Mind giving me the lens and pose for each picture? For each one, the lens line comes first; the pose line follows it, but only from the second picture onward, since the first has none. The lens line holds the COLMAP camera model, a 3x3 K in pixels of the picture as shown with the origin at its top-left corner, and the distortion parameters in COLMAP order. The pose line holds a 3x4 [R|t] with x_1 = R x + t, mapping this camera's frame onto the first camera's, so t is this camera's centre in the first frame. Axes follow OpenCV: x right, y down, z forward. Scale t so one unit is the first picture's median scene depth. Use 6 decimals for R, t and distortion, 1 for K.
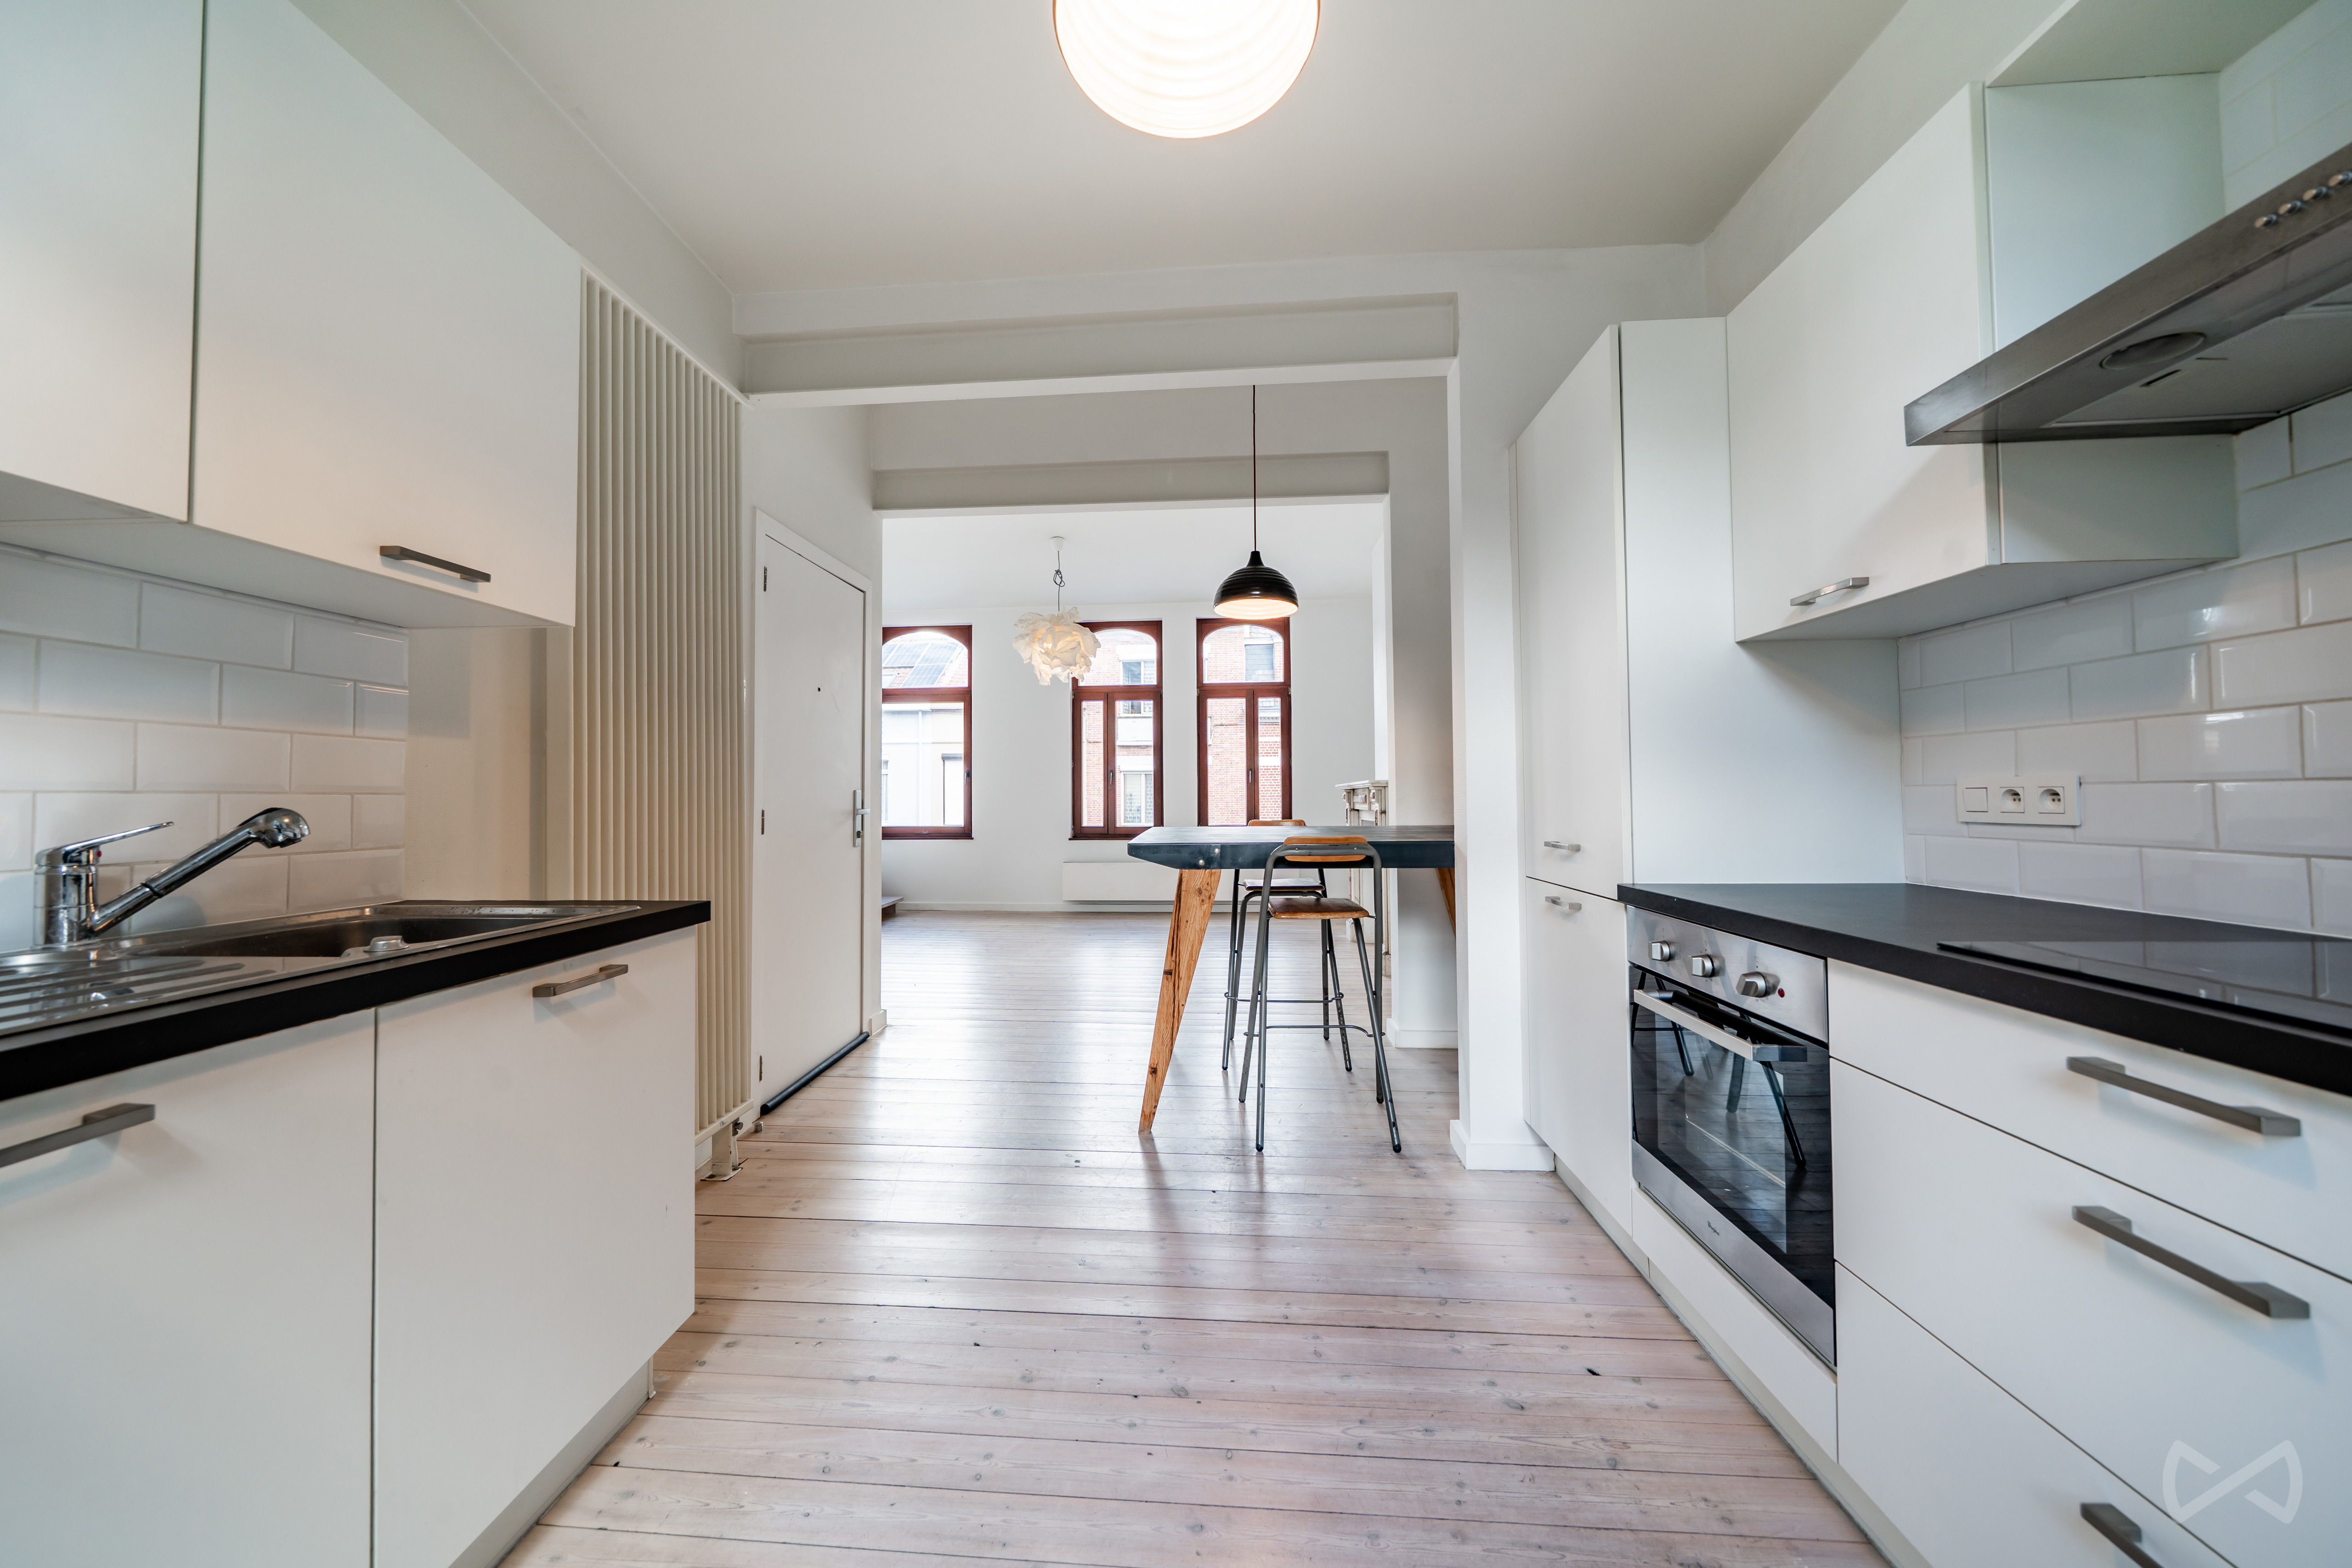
lens RADIAL K [[824.3, 0, 1167.8], [0, 824.3, 781.3], [0, 0, 1]] dist [-0.003003, -0.000119]
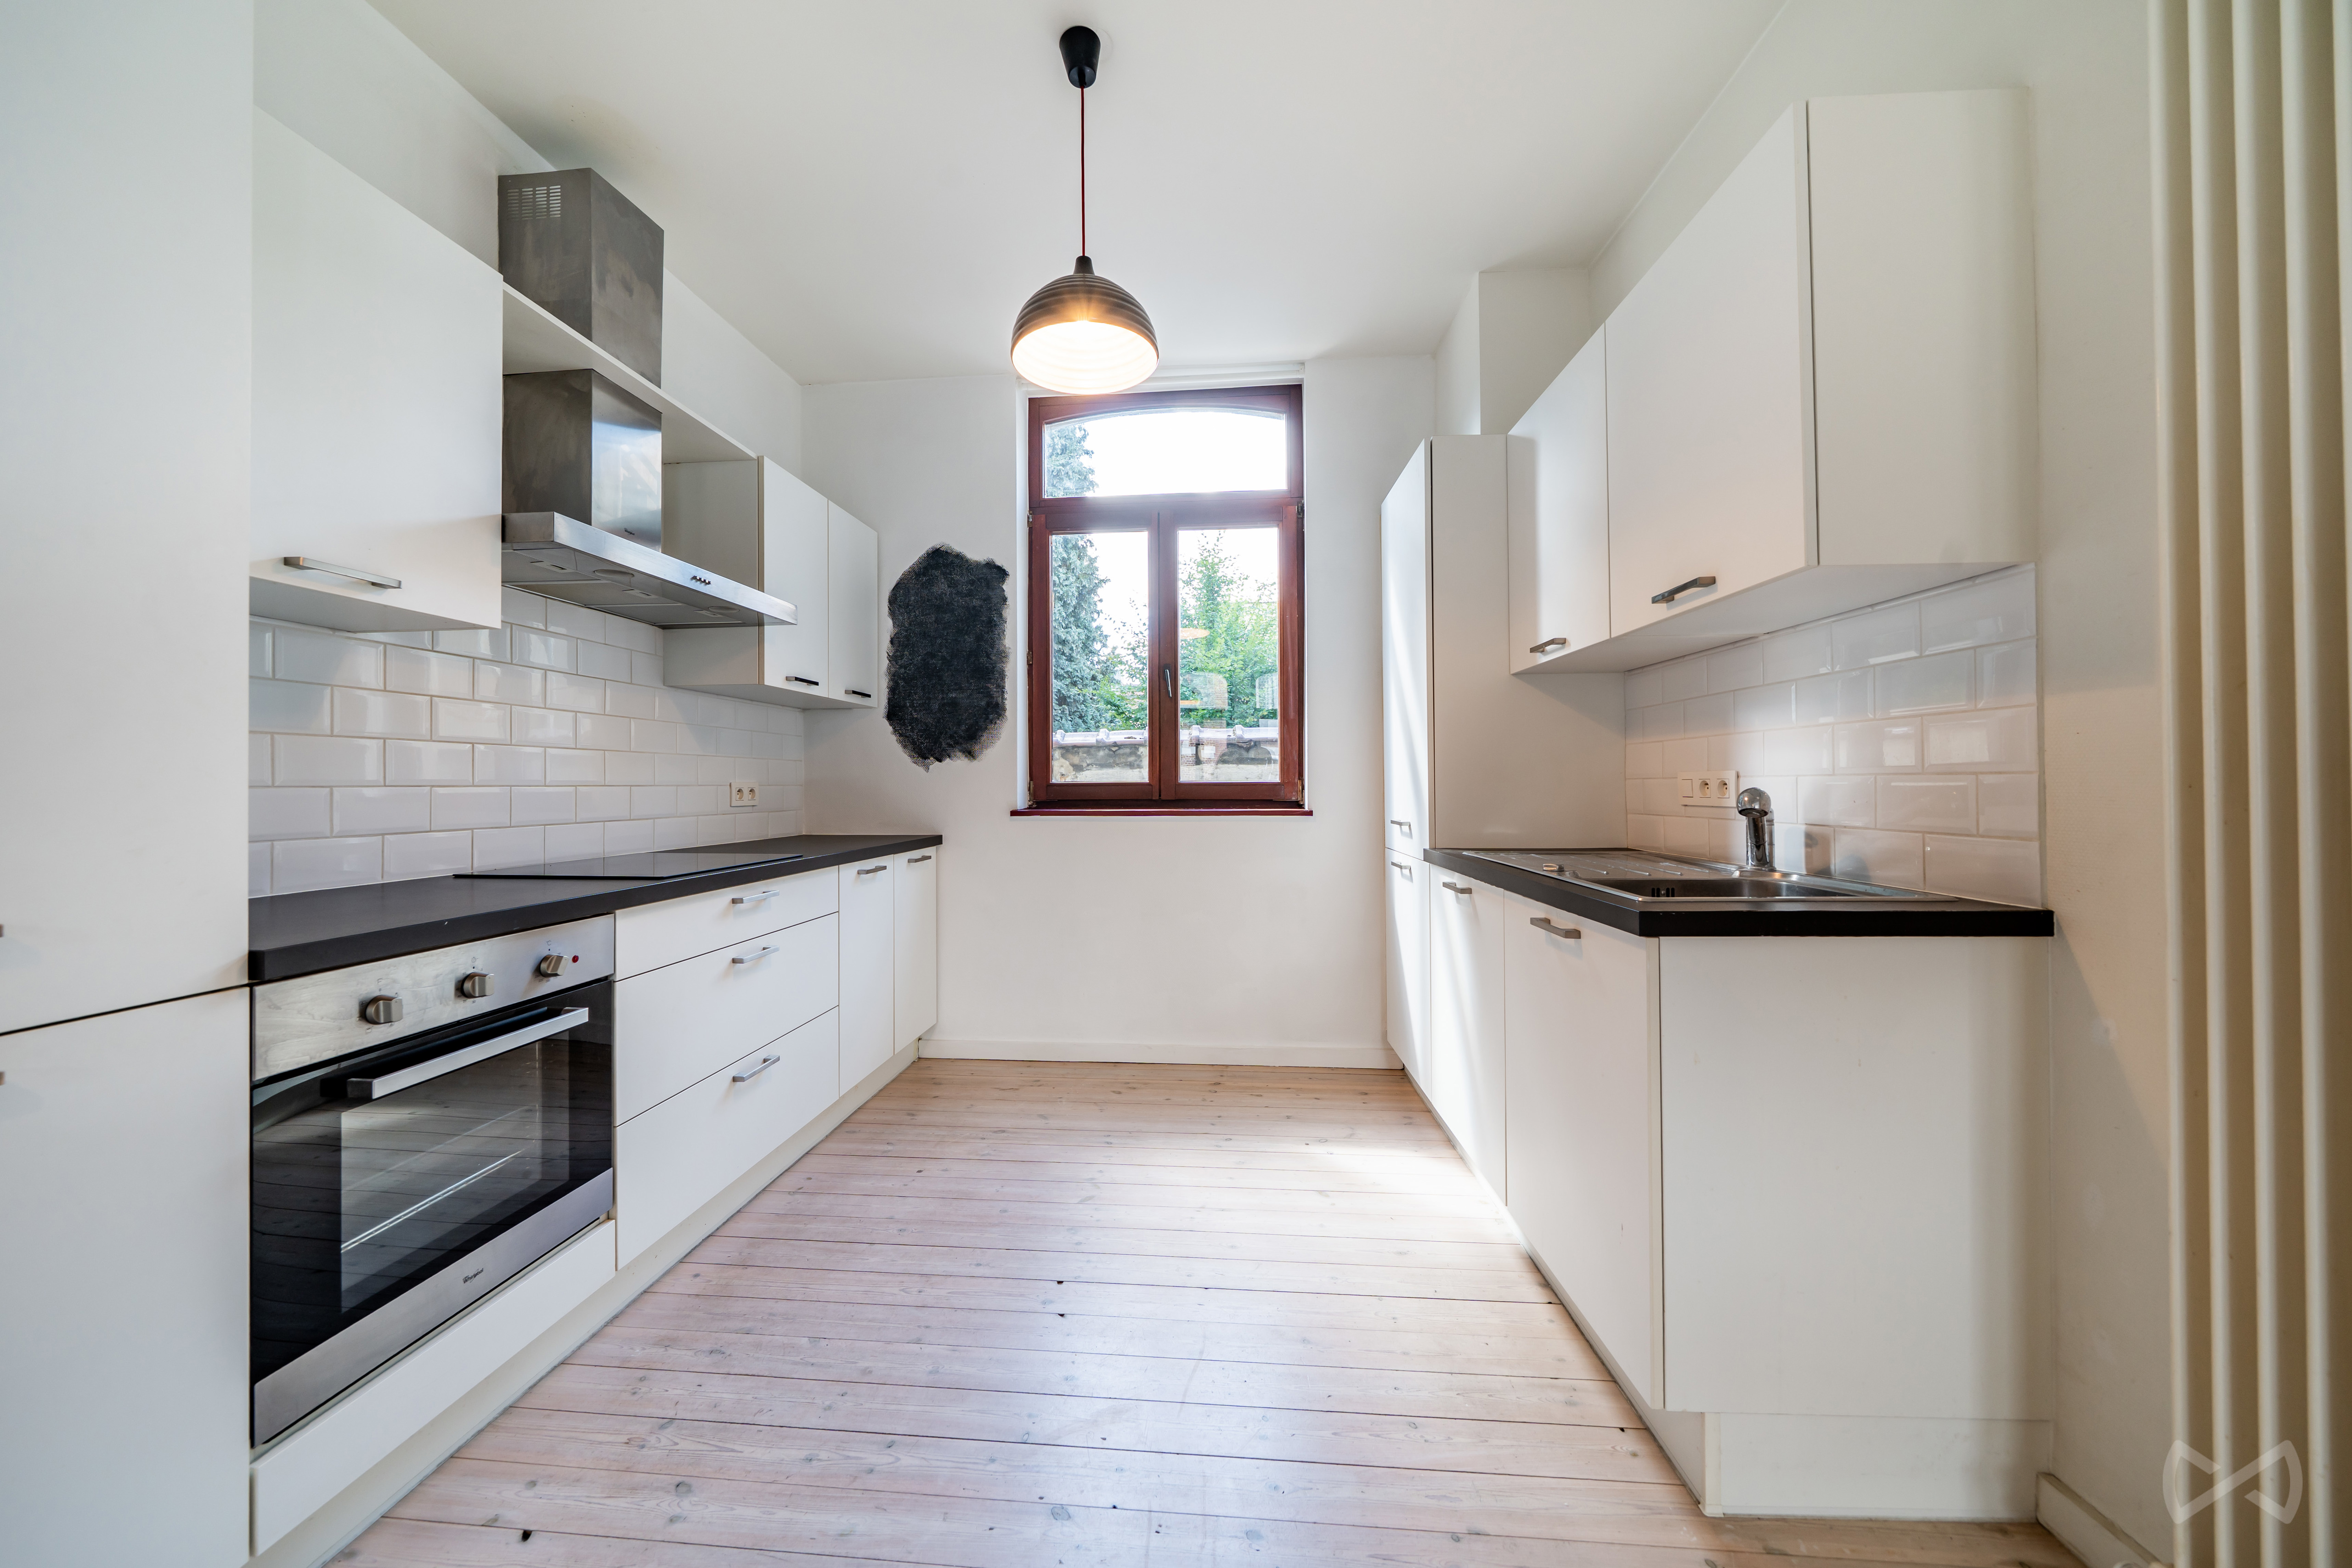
lens RADIAL K [[805.8, 0, 1176.0], [0, 805.8, 784.0], [0, 0, 1]] dist [-0.019960, 0.000000]
pose [[-0.999899, 0.013764, 0.003510, -0.129745], [0.013716, 0.999814, -0.013567, 0.028031], [-0.003696, -0.013517, -0.999902, 2.055762]]
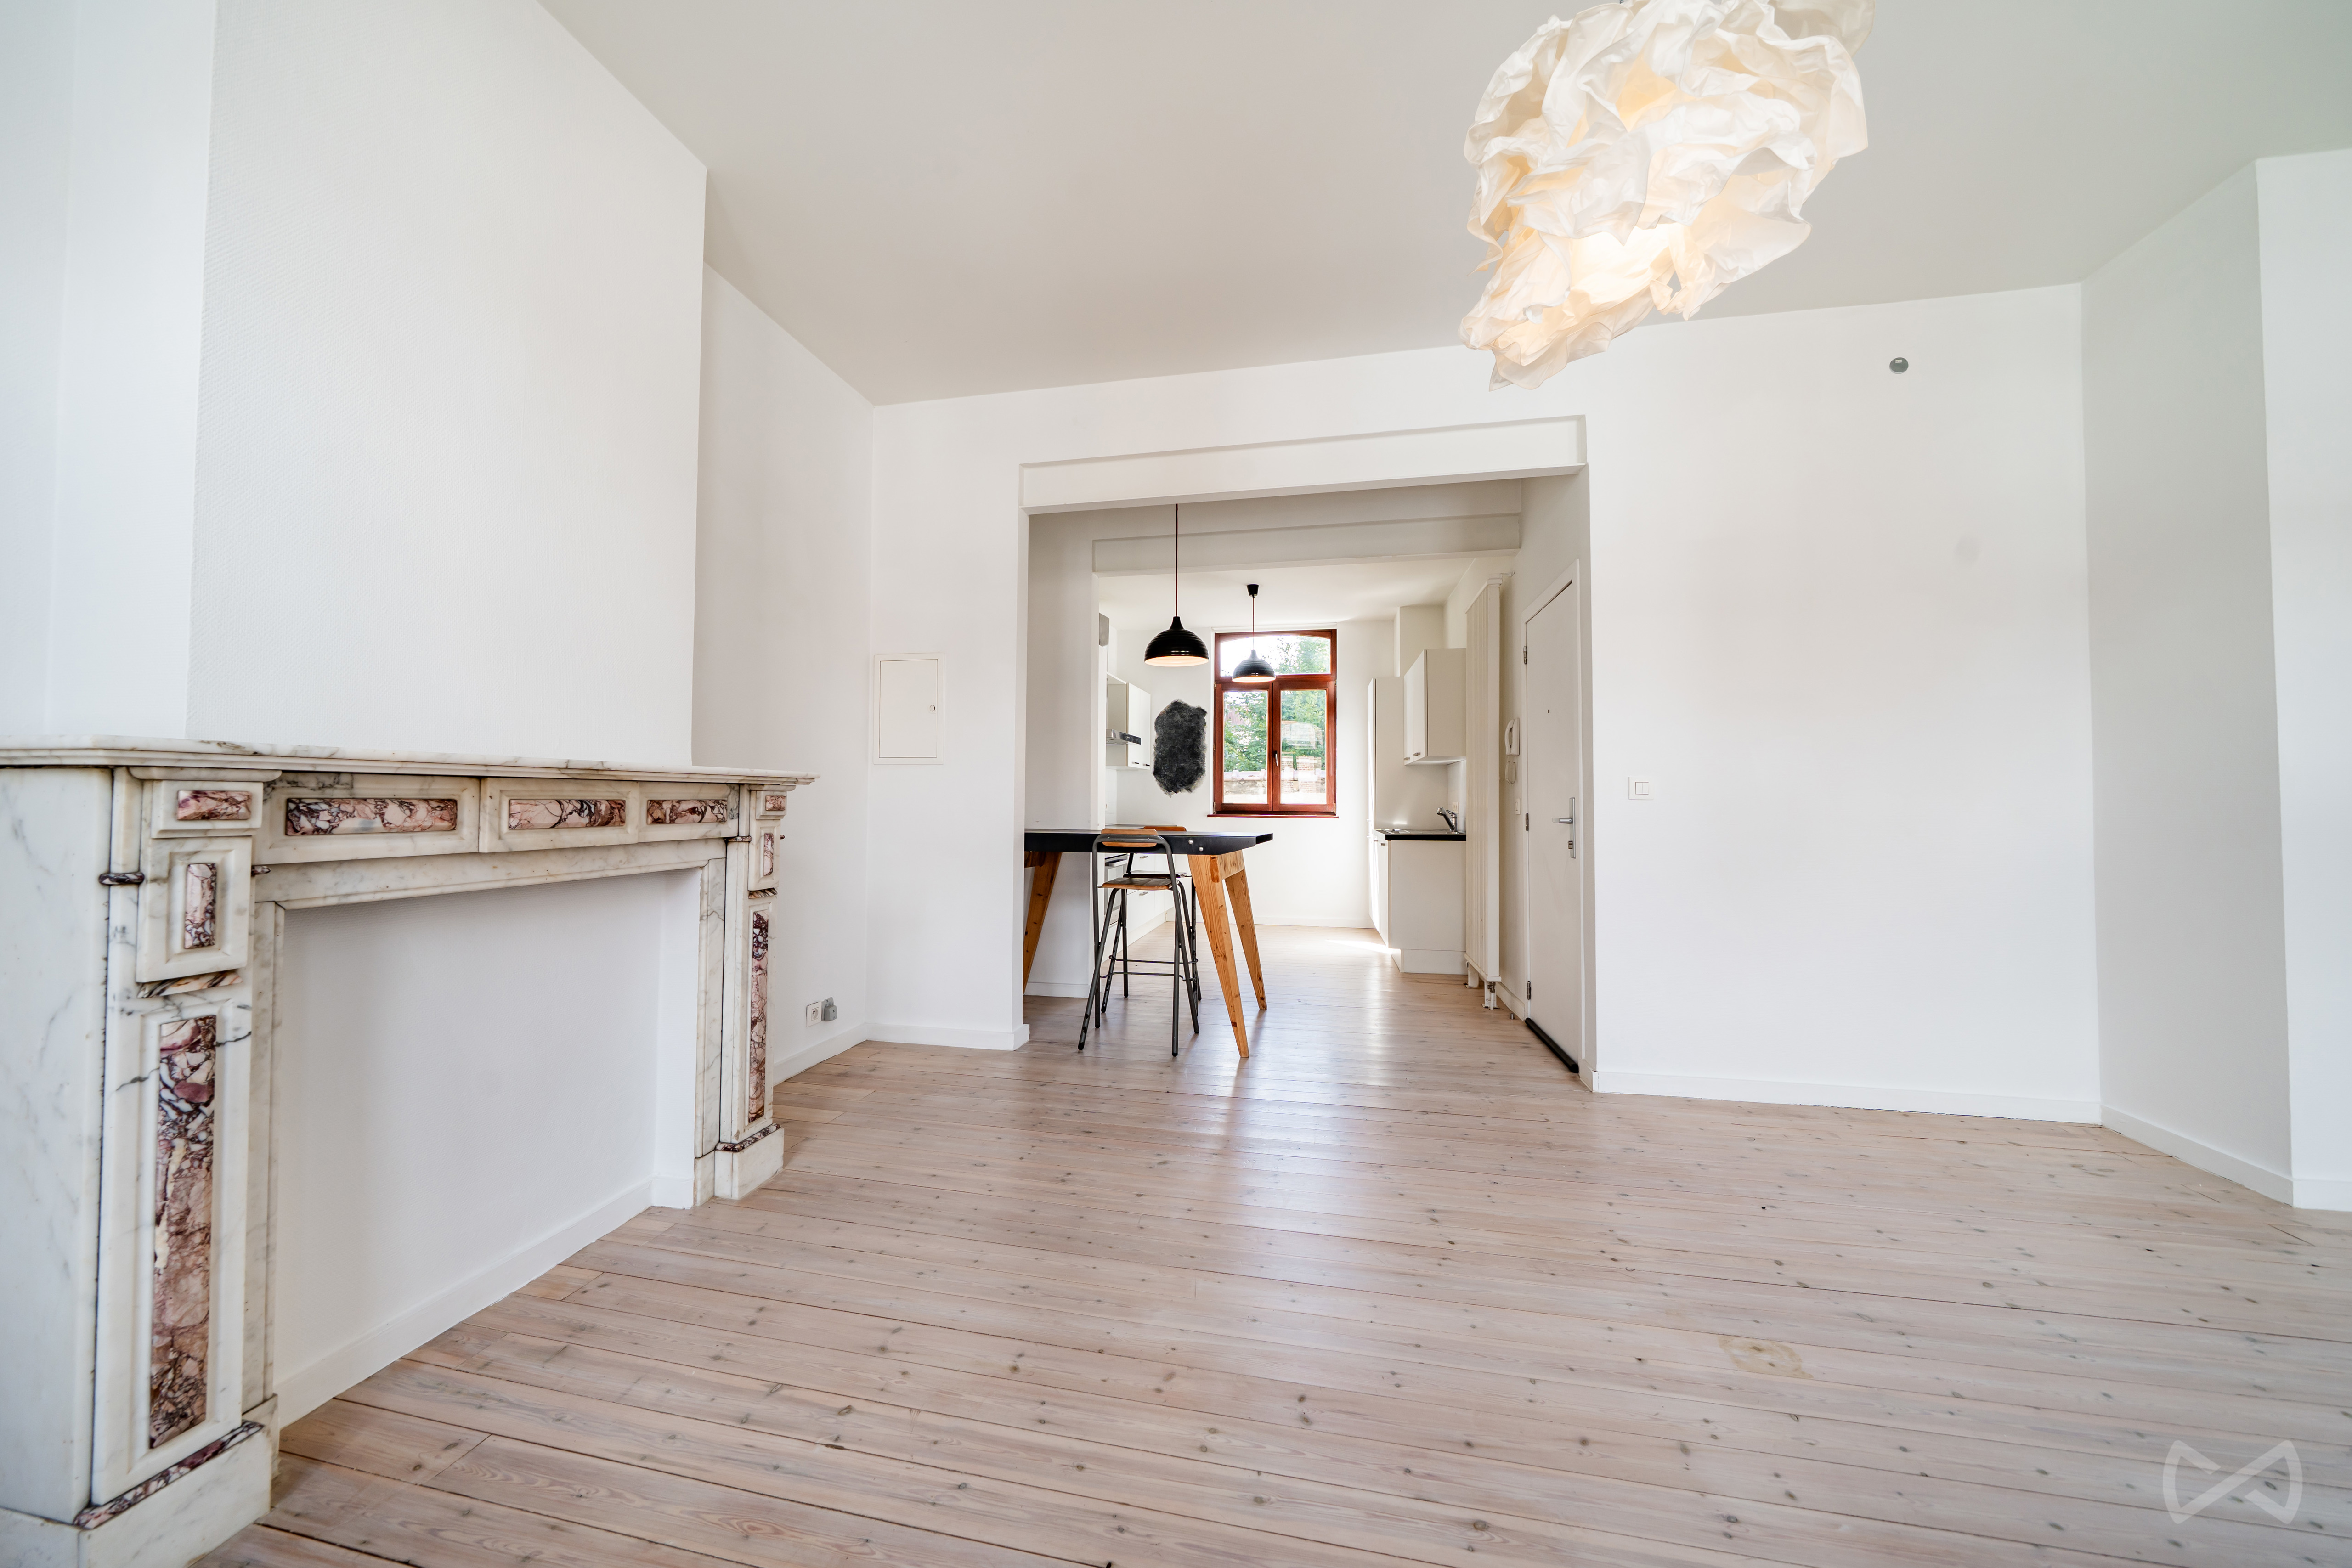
lens RADIAL K [[824.2, 0, 1167.8], [0, 824.2, 781.3], [0, 0, 1]] dist [-0.003003, -0.000119]
pose [[-0.990473, 0.006191, 0.137568, -0.146422], [0.000737, 0.999213, -0.039661, 0.065216], [-0.137705, -0.039182, -0.989698, 5.423897]]
